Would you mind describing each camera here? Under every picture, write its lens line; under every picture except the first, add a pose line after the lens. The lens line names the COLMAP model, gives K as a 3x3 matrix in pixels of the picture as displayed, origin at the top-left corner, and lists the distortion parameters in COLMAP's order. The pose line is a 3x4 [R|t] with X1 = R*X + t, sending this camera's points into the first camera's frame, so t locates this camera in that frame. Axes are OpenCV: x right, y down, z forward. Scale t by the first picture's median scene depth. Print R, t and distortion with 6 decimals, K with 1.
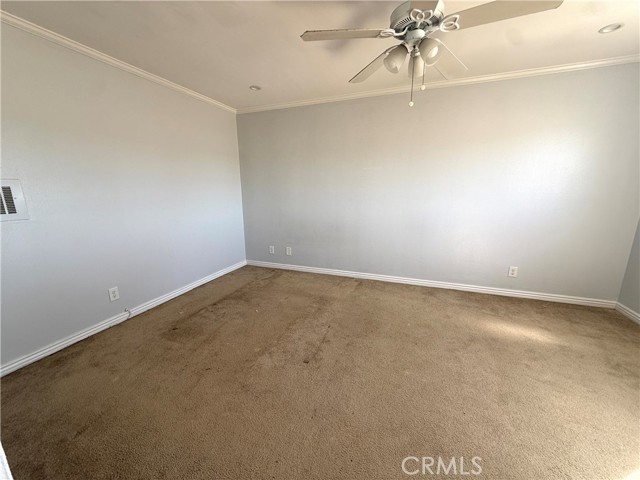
lens RADIAL K [[254.2, 0, 318.9], [0, 254.2, 240.7], [0, 0, 1]] dist [-0.000583, 0.000030]
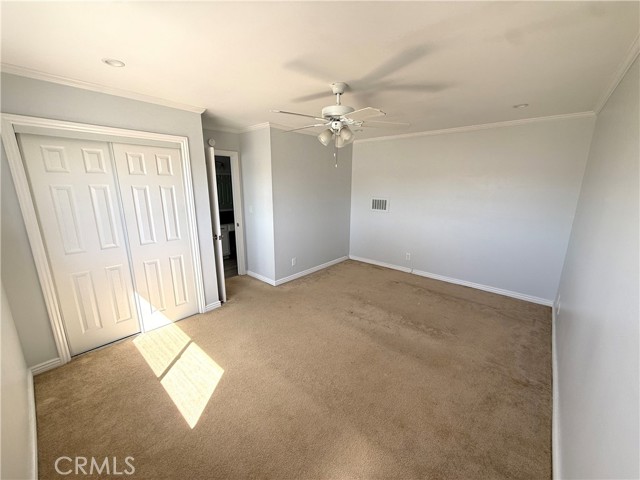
lens RADIAL K [[254.2, 0, 318.9], [0, 254.2, 240.7], [0, 0, 1]] dist [-0.000583, 0.000030]
pose [[-0.352862, 0.212943, -0.911122, 0.947064], [-0.197149, 0.934978, 0.294871, -0.275380], [0.914670, 0.283676, -0.287937, 0.738673]]
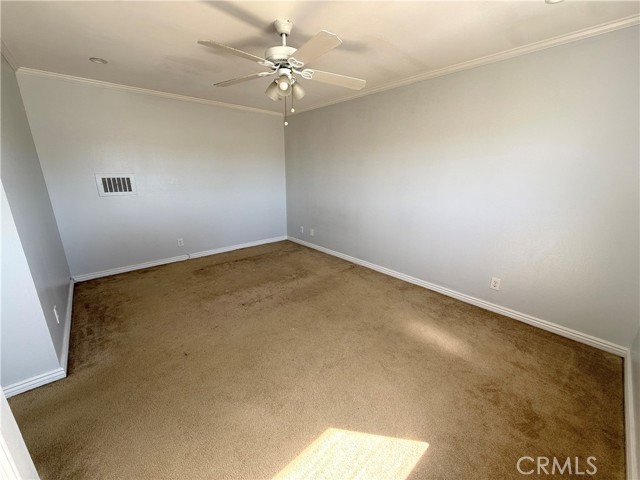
lens RADIAL K [[254.2, 0, 318.9], [0, 254.2, 240.7], [0, 0, 1]] dist [-0.000583, 0.000030]
pose [[0.886090, 0.136264, -0.443031, 0.592650], [-0.108776, 0.990251, 0.087016, -0.035944], [0.450569, -0.028913, 0.892273, -0.057001]]
